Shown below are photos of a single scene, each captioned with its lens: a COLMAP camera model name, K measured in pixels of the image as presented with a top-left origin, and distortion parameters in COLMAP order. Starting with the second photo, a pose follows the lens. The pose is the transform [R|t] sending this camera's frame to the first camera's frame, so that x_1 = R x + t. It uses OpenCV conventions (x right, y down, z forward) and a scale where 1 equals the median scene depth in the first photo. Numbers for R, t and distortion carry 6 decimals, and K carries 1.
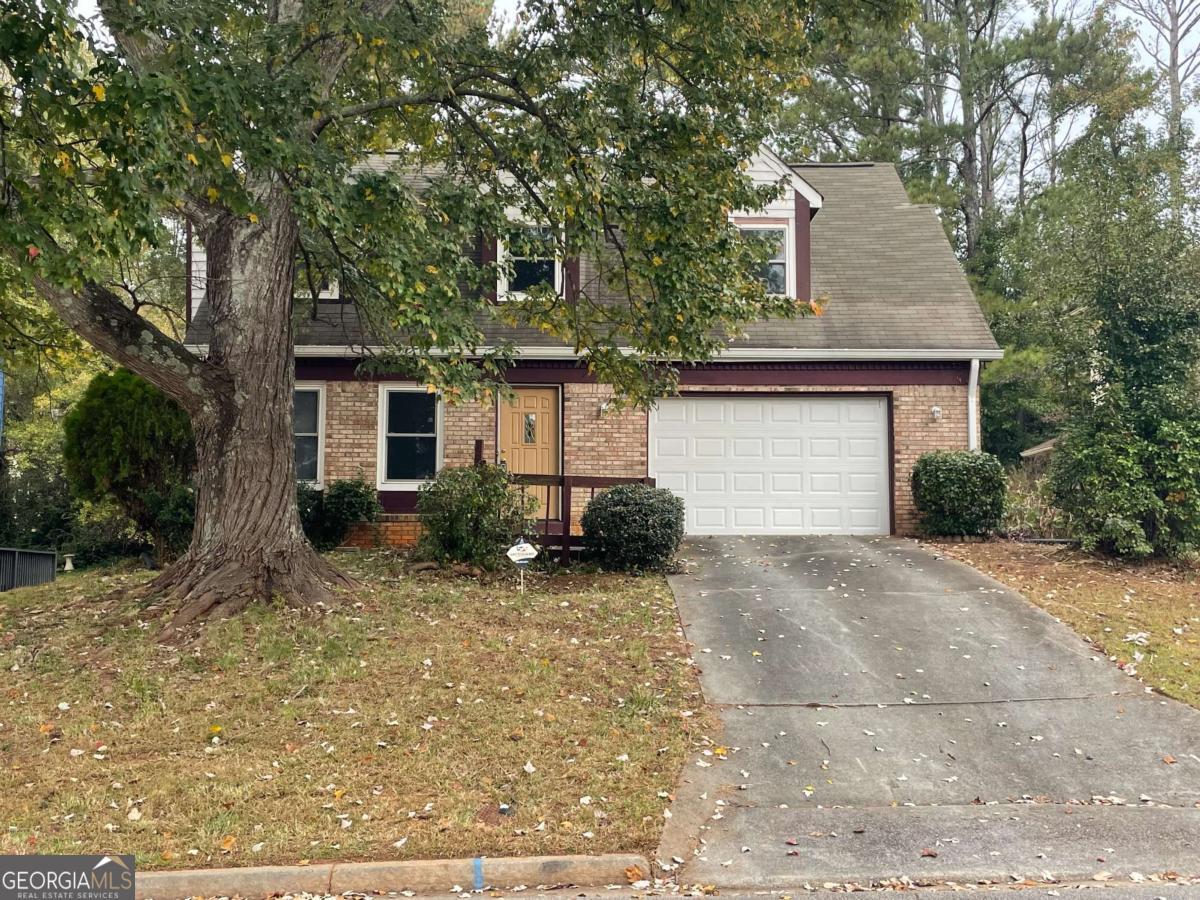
lens RADIAL K [[1295.3, 0, 600.7], [0, 1295.3, 450.3], [0, 0, 1]] dist [0.081804, 0.000000]
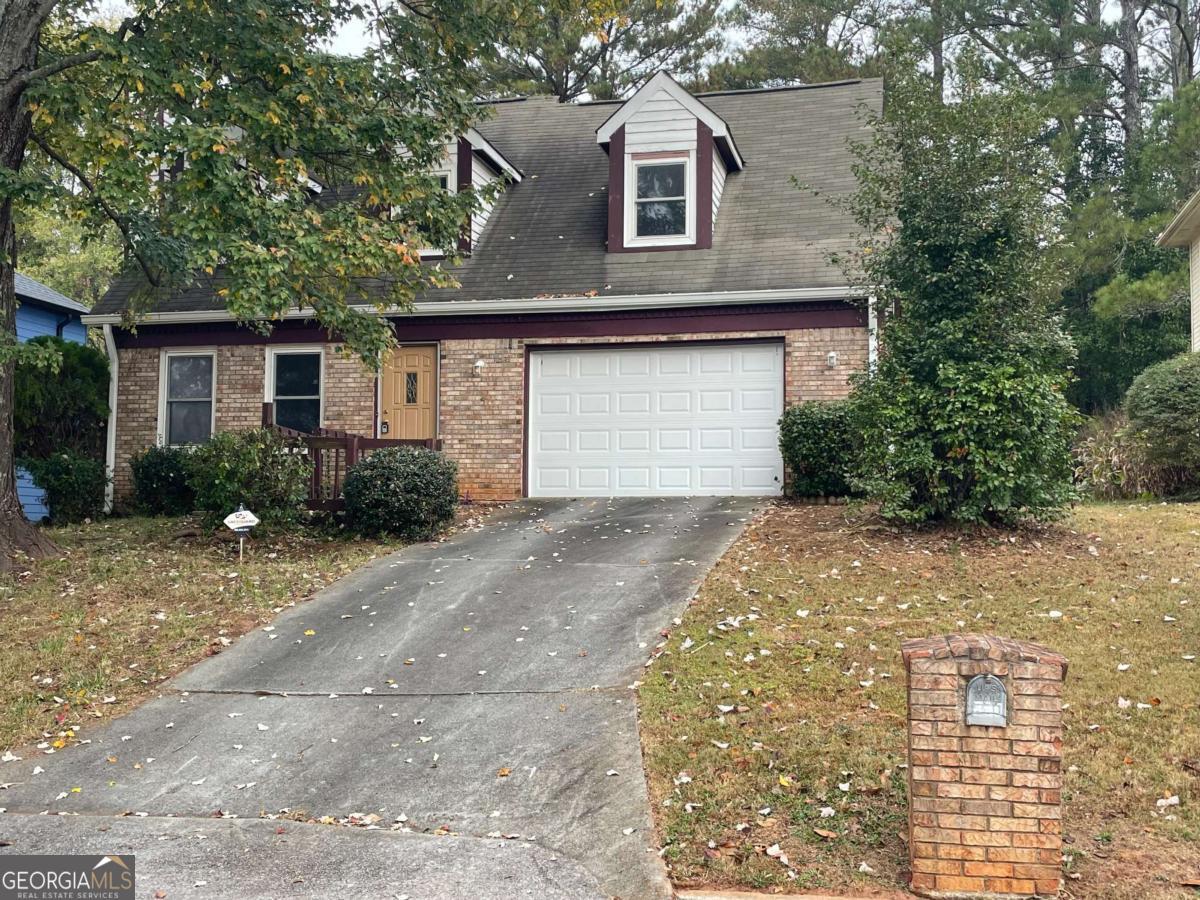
lens RADIAL K [[1295.3, 0, 599.9], [0, 1295.3, 447.8], [0, 0, 1]] dist [0.081804, 0.000000]
pose [[0.966890, -0.014081, -0.254803, 0.330732], [0.022760, 0.999256, 0.031144, 0.000760], [0.254175, -0.035912, 0.966491, 0.097665]]
